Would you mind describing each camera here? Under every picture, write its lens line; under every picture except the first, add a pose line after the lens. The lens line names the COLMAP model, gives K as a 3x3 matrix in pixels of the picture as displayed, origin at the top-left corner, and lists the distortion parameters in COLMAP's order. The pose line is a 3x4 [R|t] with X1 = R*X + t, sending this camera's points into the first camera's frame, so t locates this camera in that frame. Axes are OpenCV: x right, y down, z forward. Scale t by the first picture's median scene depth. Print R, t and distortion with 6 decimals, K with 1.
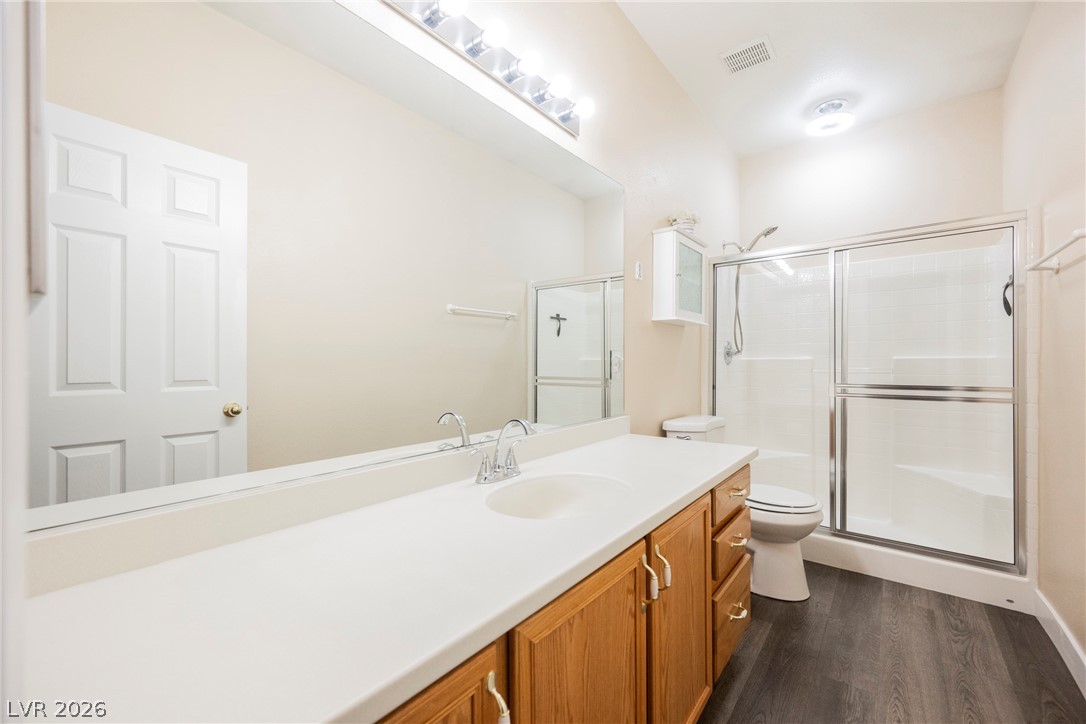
lens RADIAL K [[439.6, 0, 543.0], [0, 439.6, 362.0], [0, 0, 1]] dist [-0.000297, -0.000060]
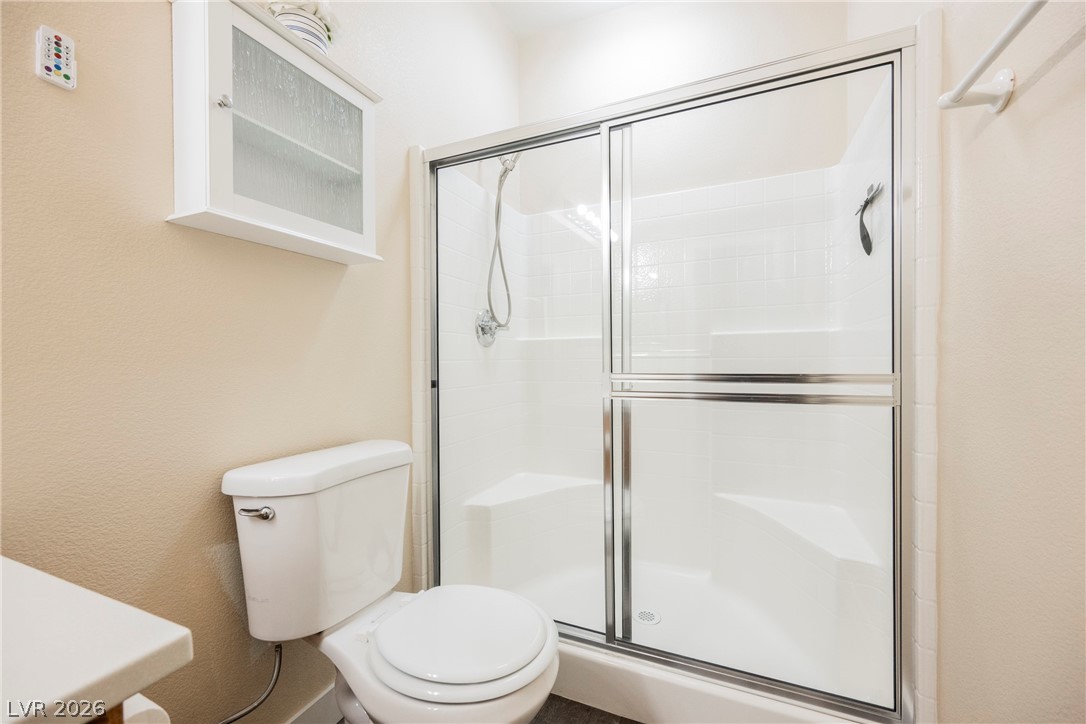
lens RADIAL K [[428.7, 0, 546.5], [0, 428.7, 363.0], [0, 0, 1]] dist [-0.000005, 0.000637]
pose [[0.964781, -0.010906, 0.262828, 0.490707], [0.008596, 0.999914, 0.009937, 0.032966], [-0.262914, -0.007328, 0.964792, 0.560179]]
